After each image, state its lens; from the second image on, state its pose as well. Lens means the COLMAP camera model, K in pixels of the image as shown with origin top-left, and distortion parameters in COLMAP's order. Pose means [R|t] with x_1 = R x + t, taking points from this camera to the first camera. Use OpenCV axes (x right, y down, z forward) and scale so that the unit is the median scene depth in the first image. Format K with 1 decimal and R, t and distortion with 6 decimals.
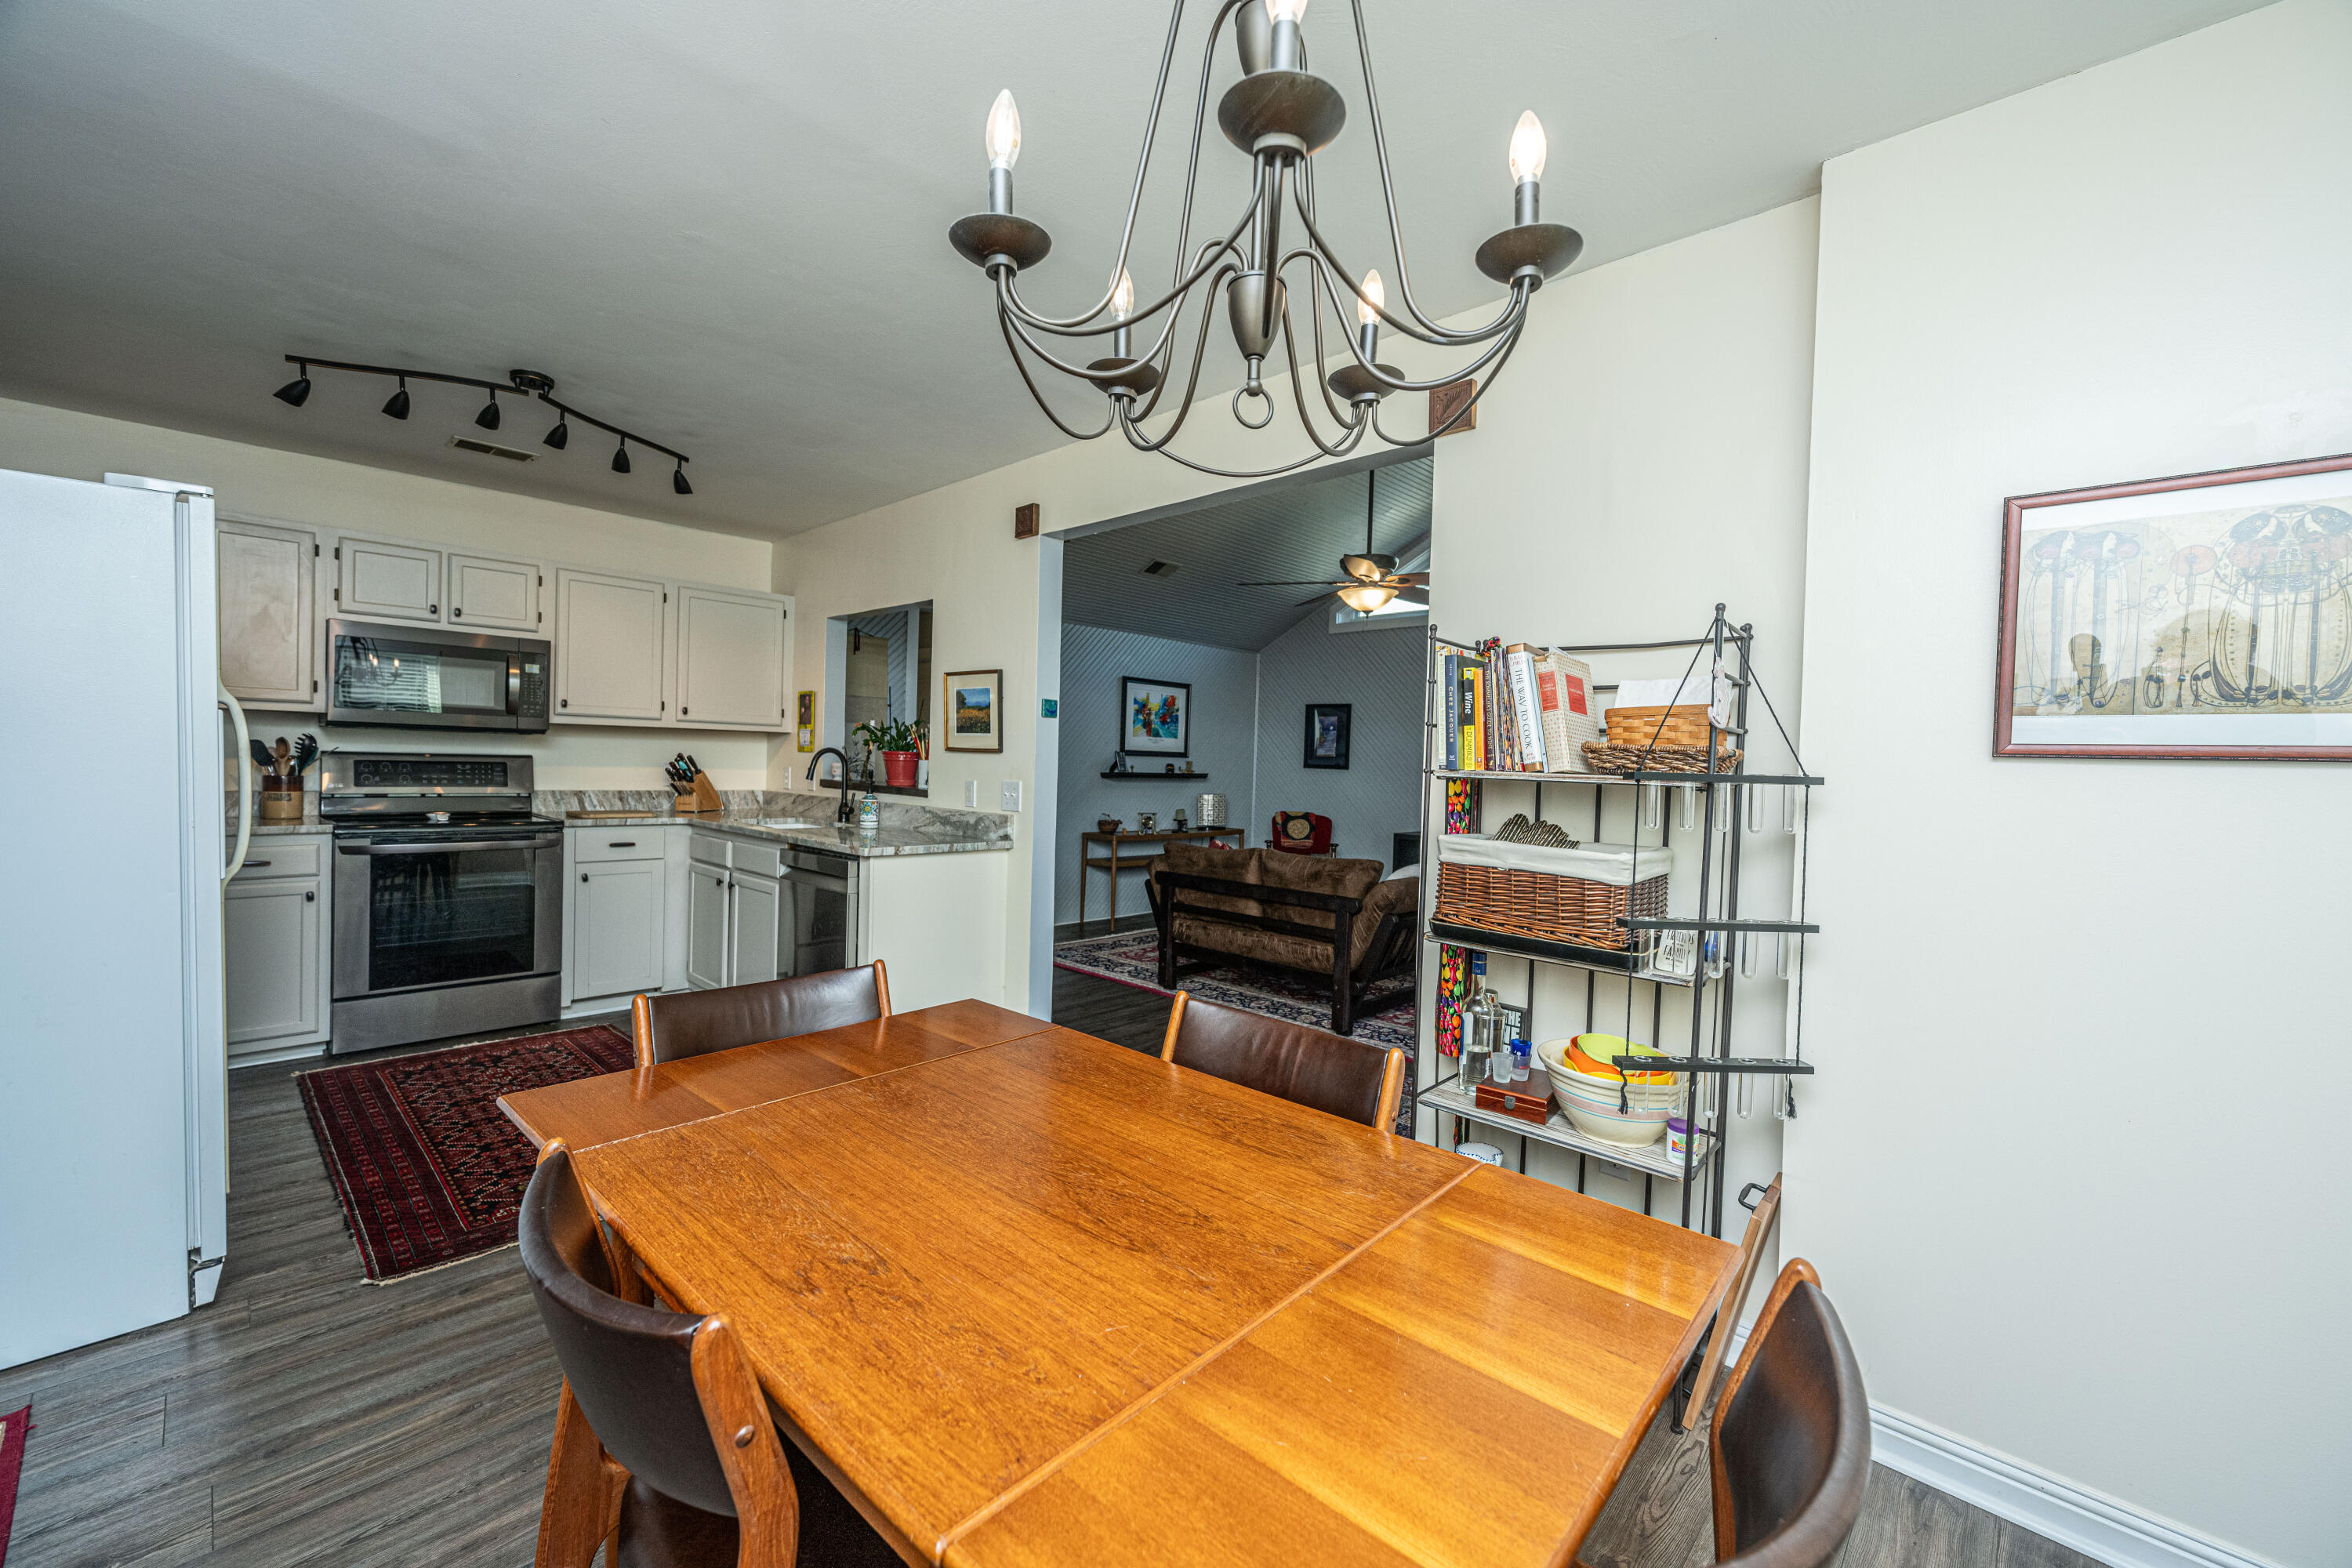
lens RADIAL K [[926.3, 0, 1180.8], [0, 926.3, 780.3], [0, 0, 1]] dist [-0.001914, 0.000607]
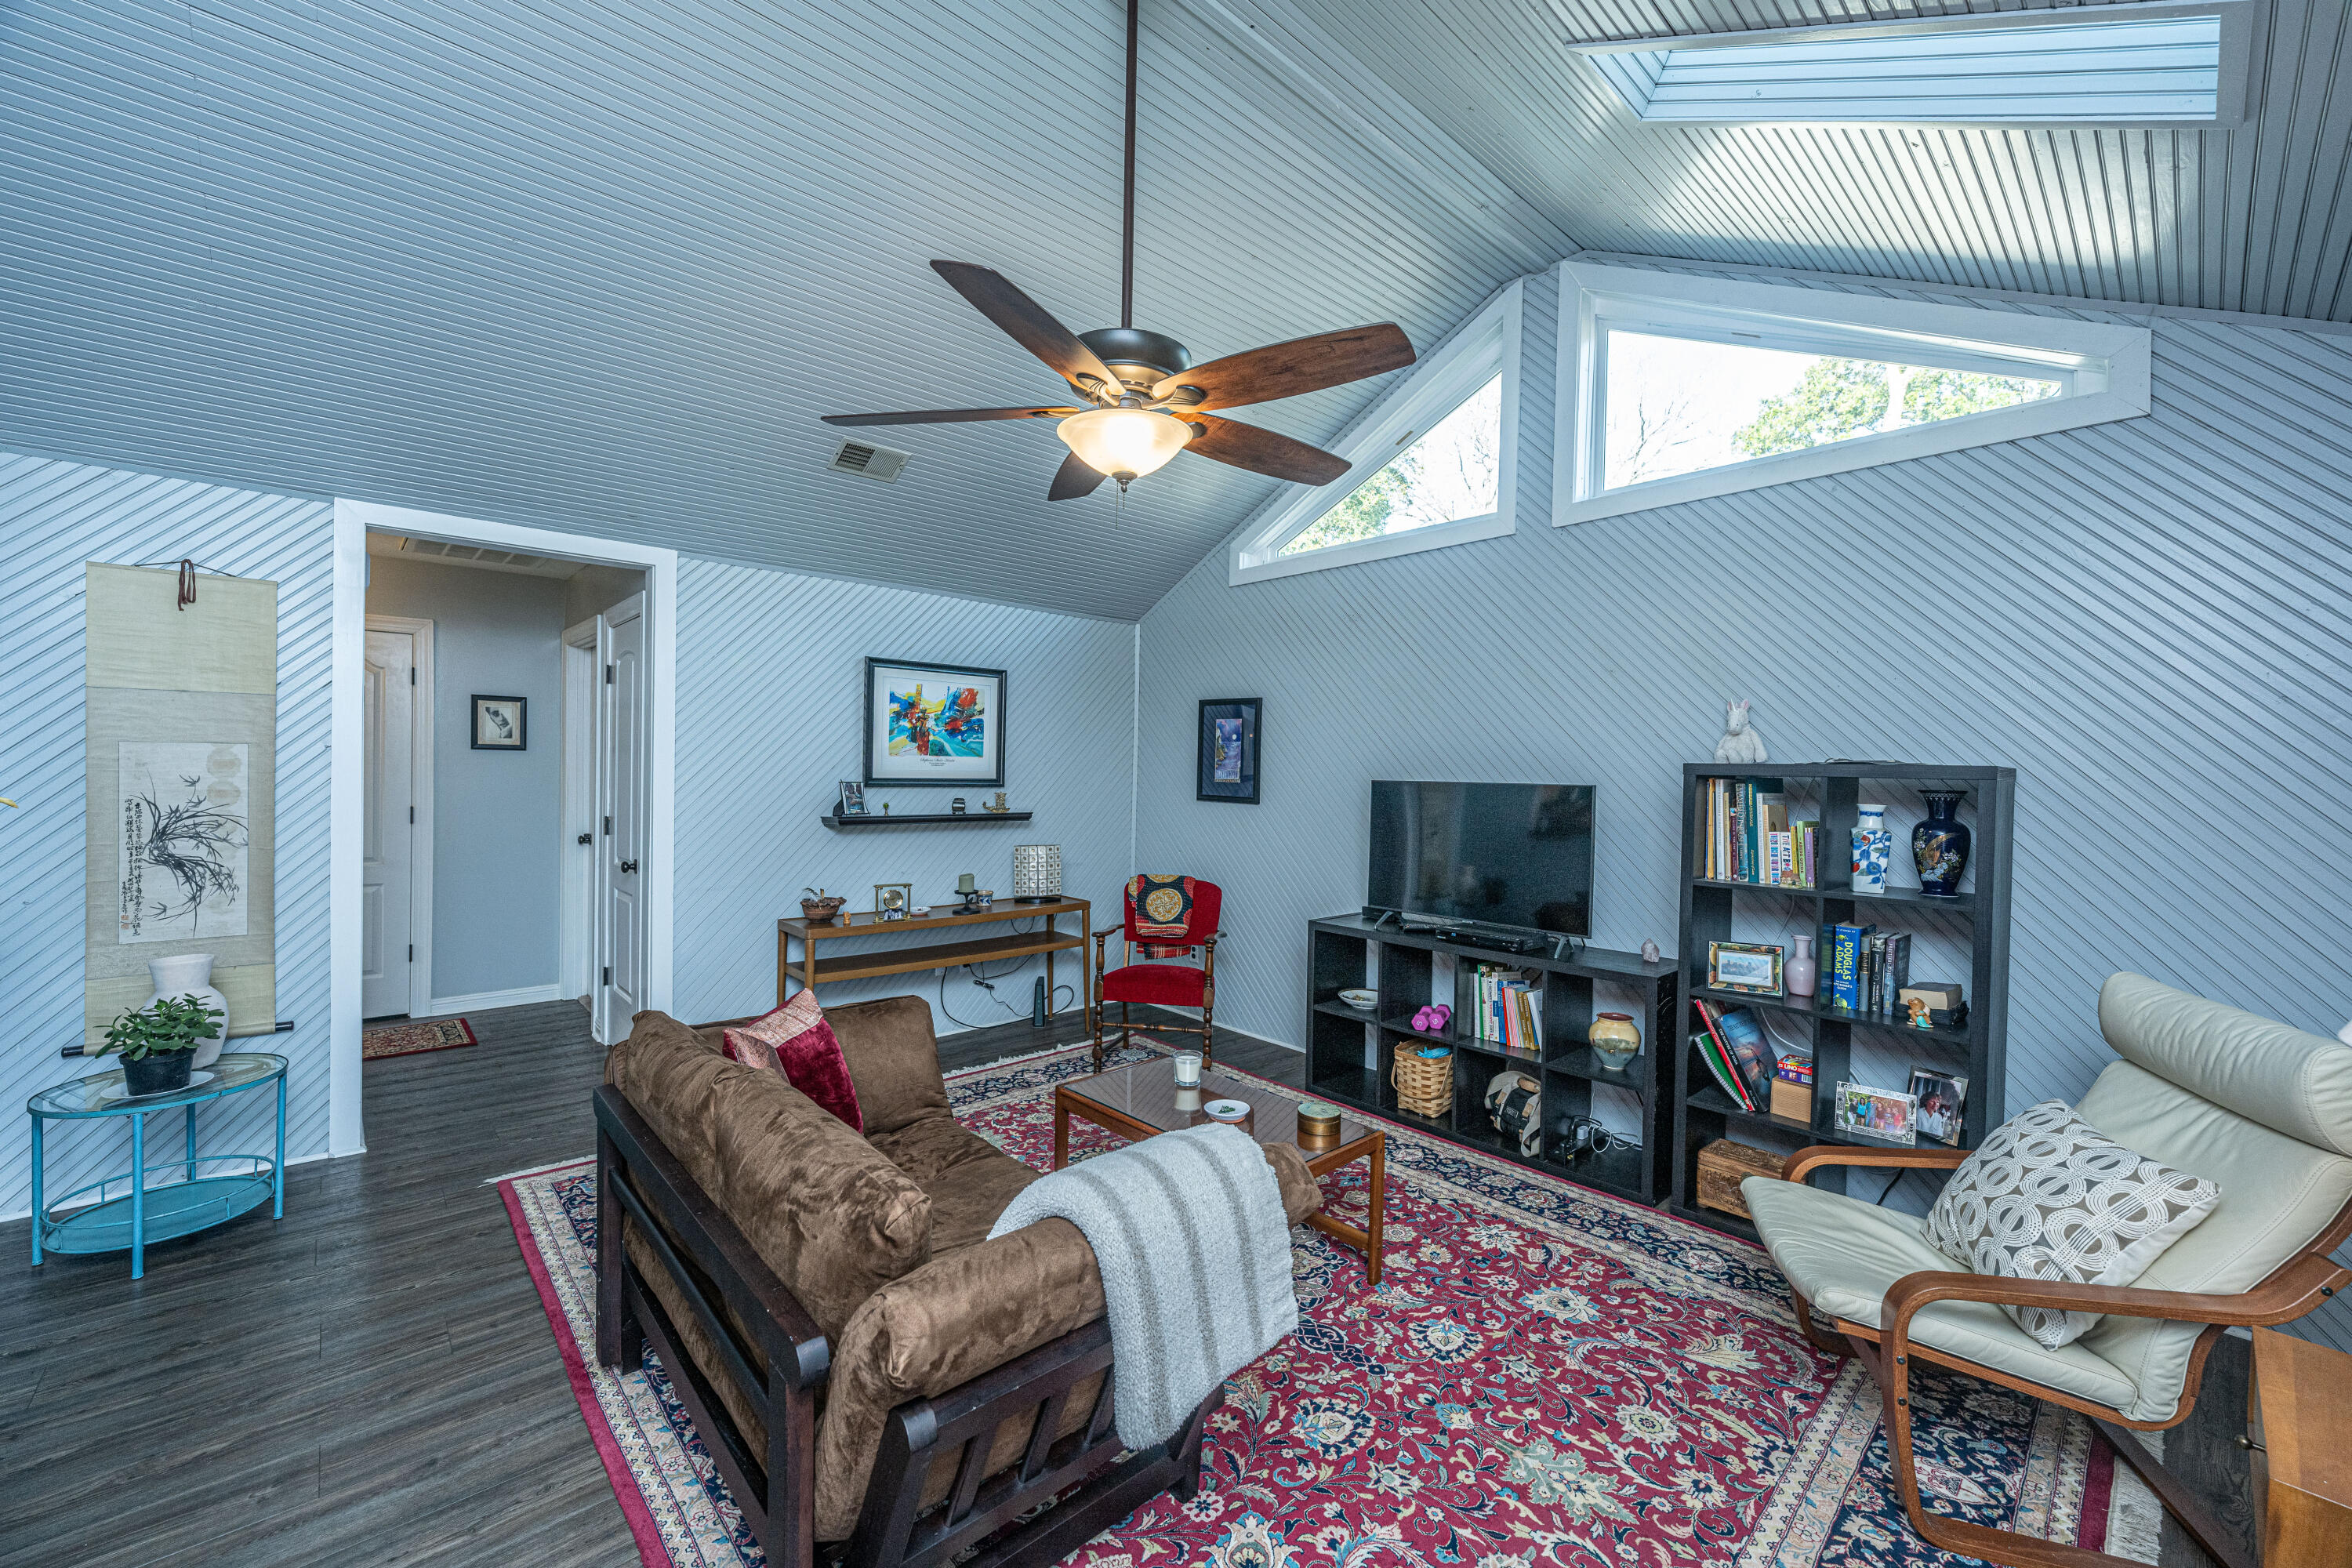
lens RADIAL K [[926.3, 0, 1181.2], [0, 926.3, 784.7], [0, 0, 1]] dist [-0.001914, 0.000607]
pose [[0.997376, -0.009204, -0.071812, 0.323488], [0.009081, 0.999957, -0.002036, -0.044218], [0.071827, 0.001378, 0.997416, 0.706017]]
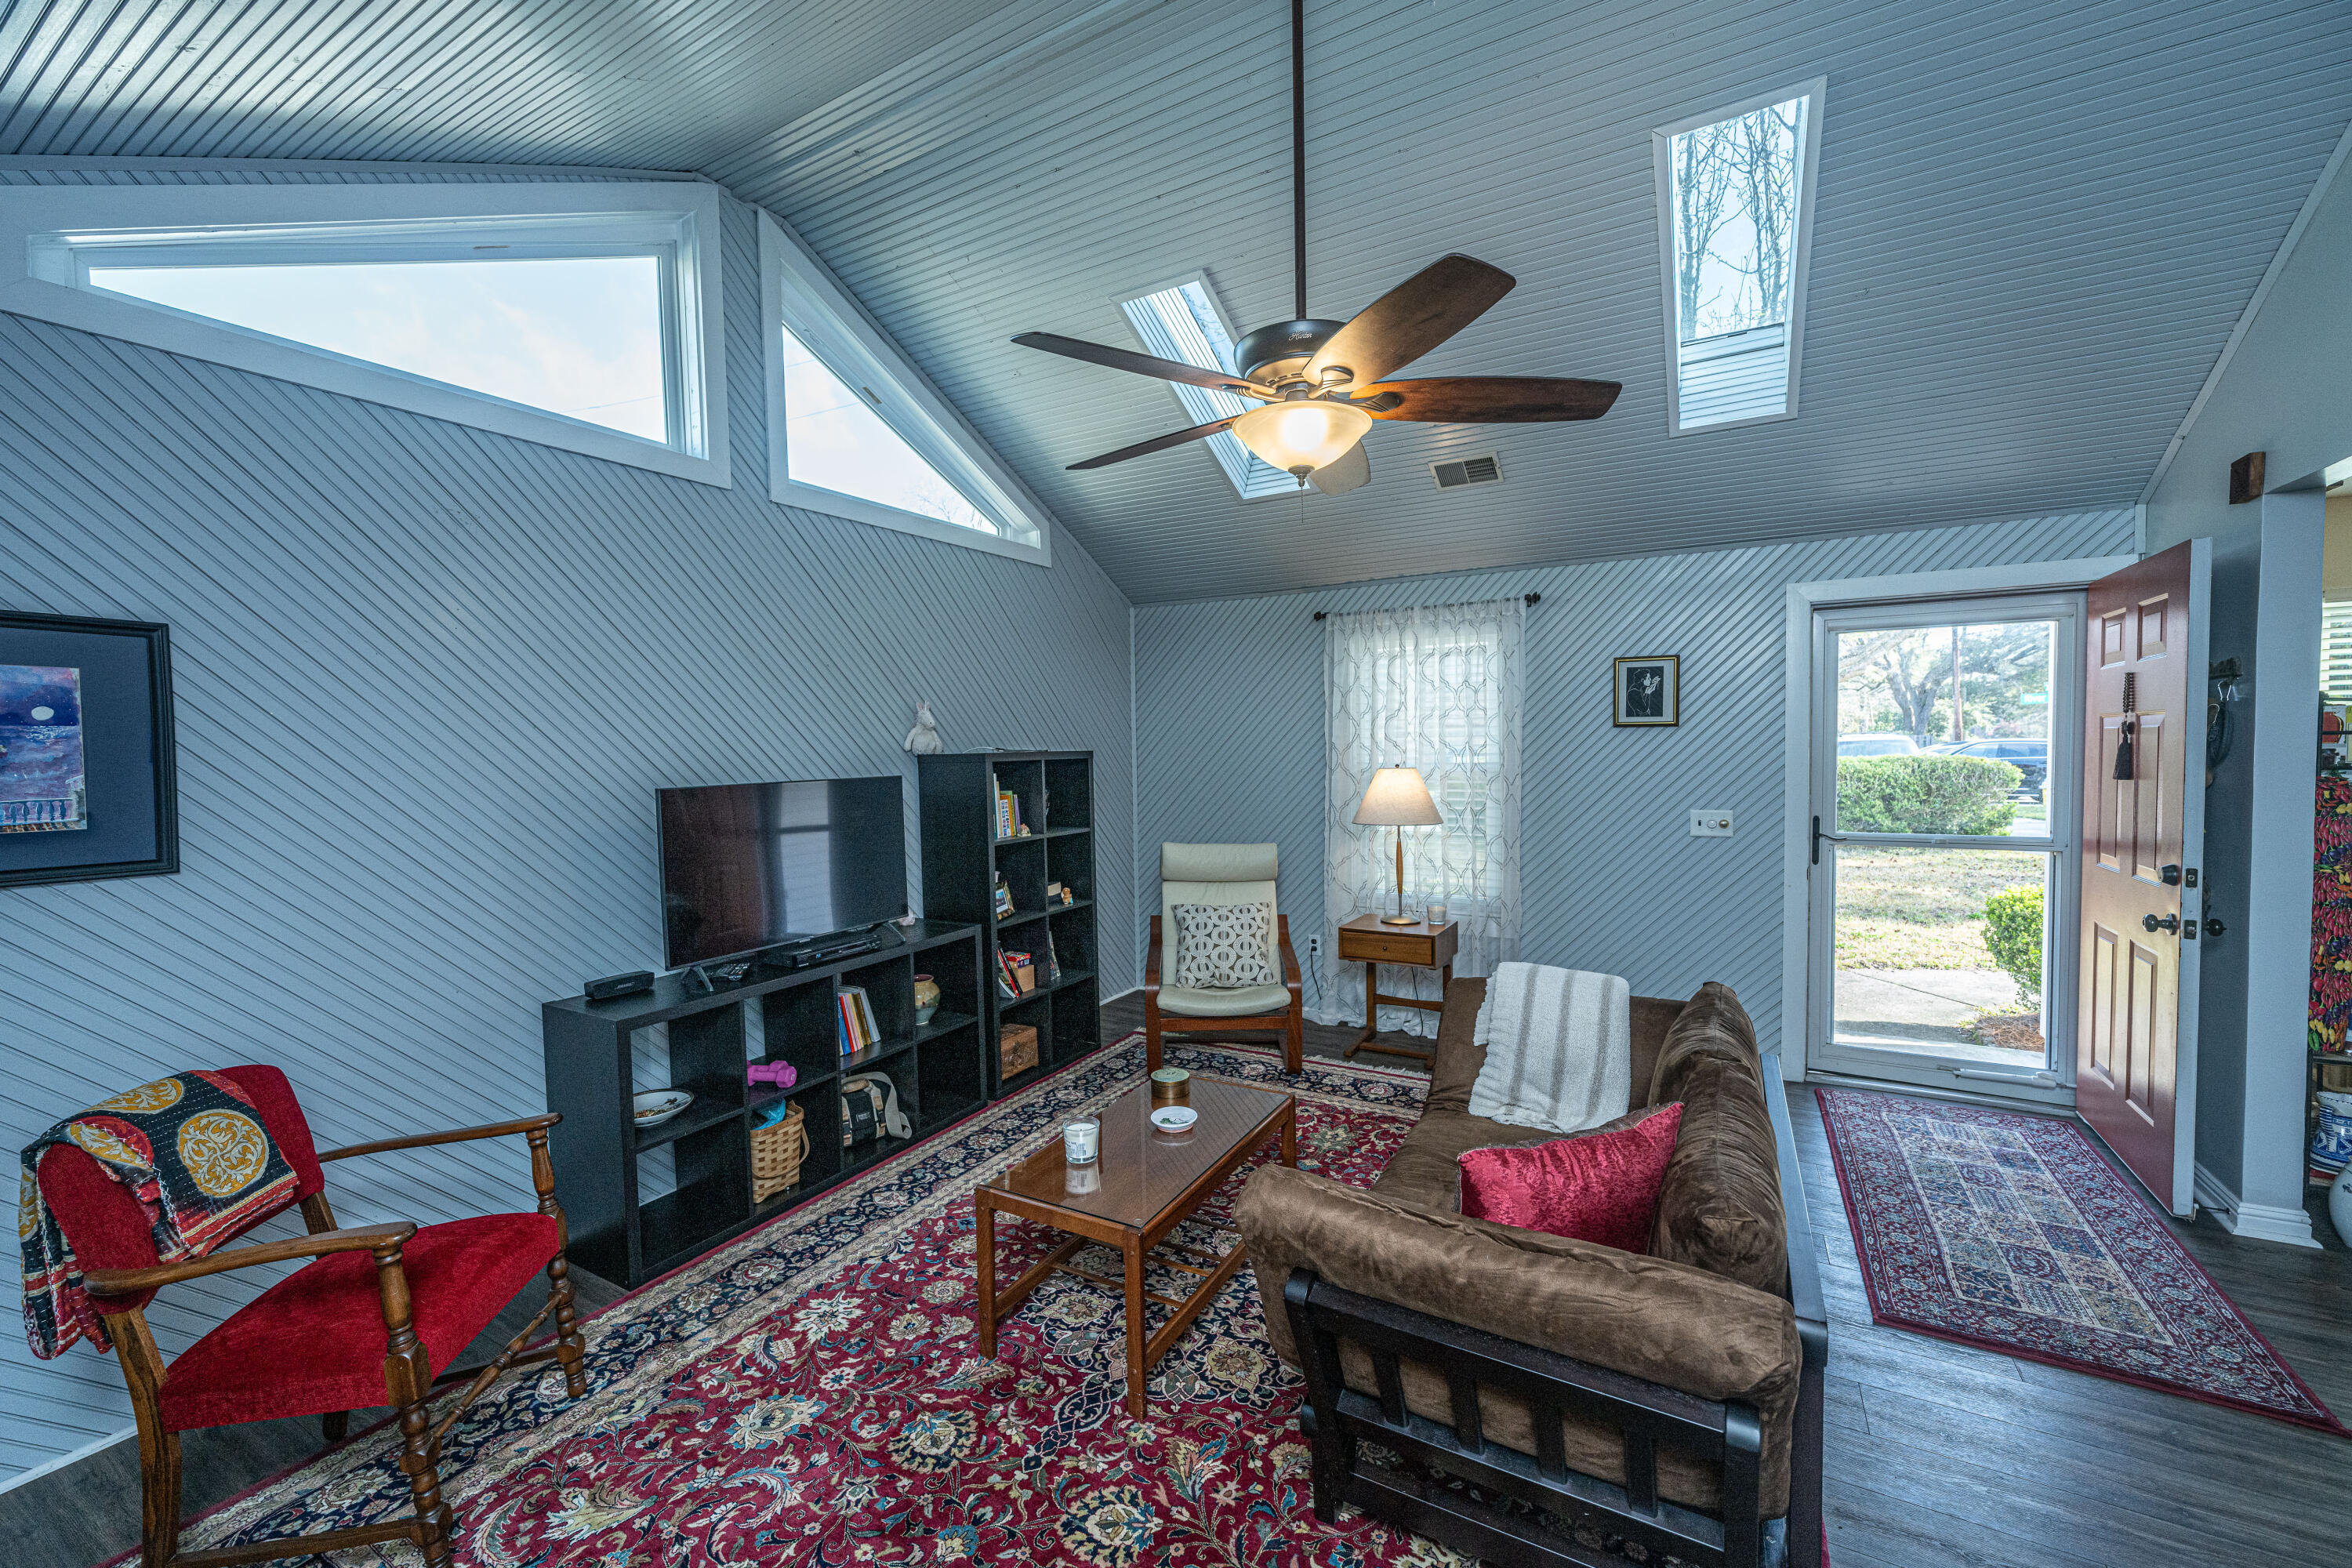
lens RADIAL K [[926.3, 0, 1180.6], [0, 926.3, 783.2], [0, 0, 1]] dist [-0.001914, 0.000607]
pose [[-0.230874, -0.065182, 0.970798, -0.262427], [0.030207, 0.996792, 0.074111, -0.089296], [-0.972515, 0.046435, -0.228164, 1.448467]]
